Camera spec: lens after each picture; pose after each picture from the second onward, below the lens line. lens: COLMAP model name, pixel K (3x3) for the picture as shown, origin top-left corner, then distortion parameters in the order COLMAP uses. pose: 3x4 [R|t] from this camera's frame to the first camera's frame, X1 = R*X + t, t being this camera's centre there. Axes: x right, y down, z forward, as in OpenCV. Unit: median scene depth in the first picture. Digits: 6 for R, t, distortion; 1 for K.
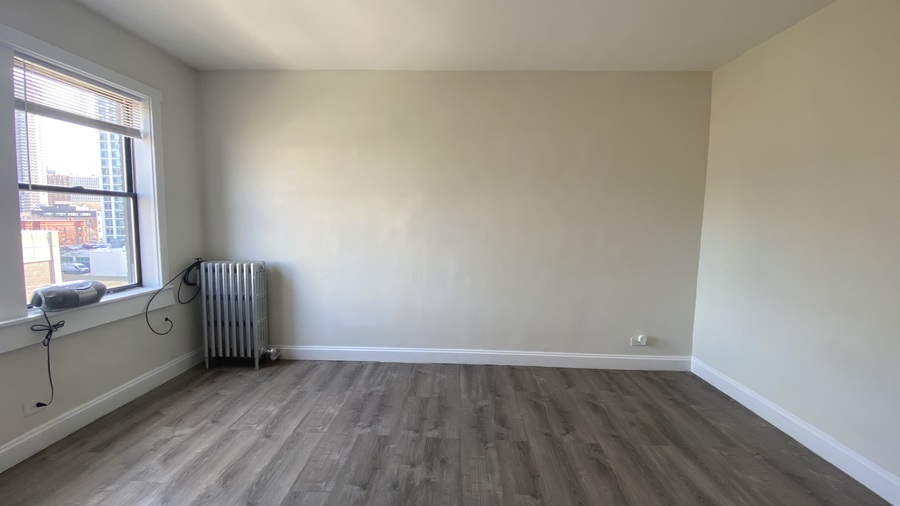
lens RADIAL K [[364.2, 0, 443.6], [0, 364.2, 248.5], [0, 0, 1]] dist [0.004427, -0.014640]
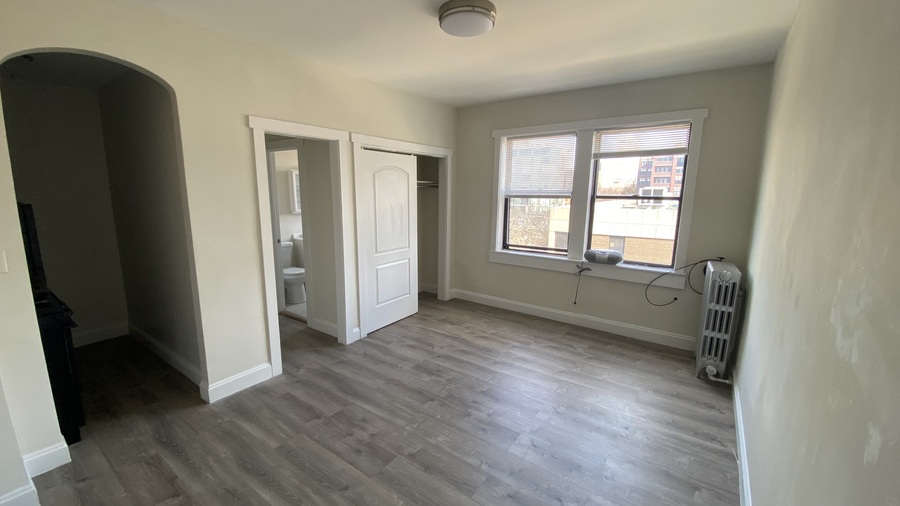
lens RADIAL K [[364.2, 0, 445.0], [0, 364.2, 251.2], [0, 0, 1]] dist [0.004427, -0.014640]
pose [[-0.557377, 0.124439, -0.820881, 0.792329], [-0.080091, 0.976035, 0.202341, -0.177547], [0.826387, 0.178526, -0.534053, 1.159108]]
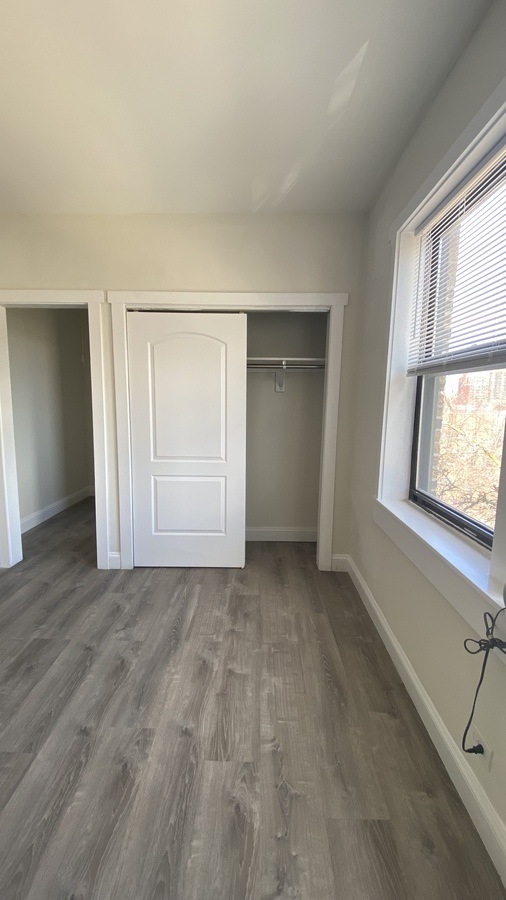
lens RADIAL K [[364.2, 0, 254.9], [0, 364.2, 441.8], [0, 0, 1]] dist [0.004427, -0.014640]
pose [[-0.999214, -0.028890, -0.027141, -0.603289], [-0.033682, 0.979802, 0.197112, -0.107664], [0.020898, 0.197872, -0.980005, 1.158158]]
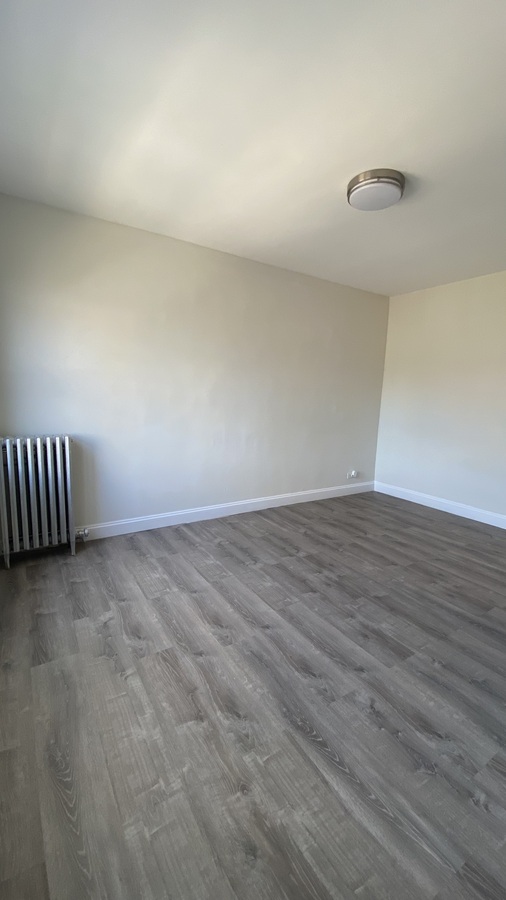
lens RADIAL K [[364.2, 0, 251.6], [0, 364.2, 440.8], [0, 0, 1]] dist [0.004427, -0.014640]
pose [[0.824408, -0.063317, 0.562443, -0.819042], [0.026395, 0.996943, 0.073542, -0.002474], [-0.565380, -0.045783, 0.823559, 0.034245]]
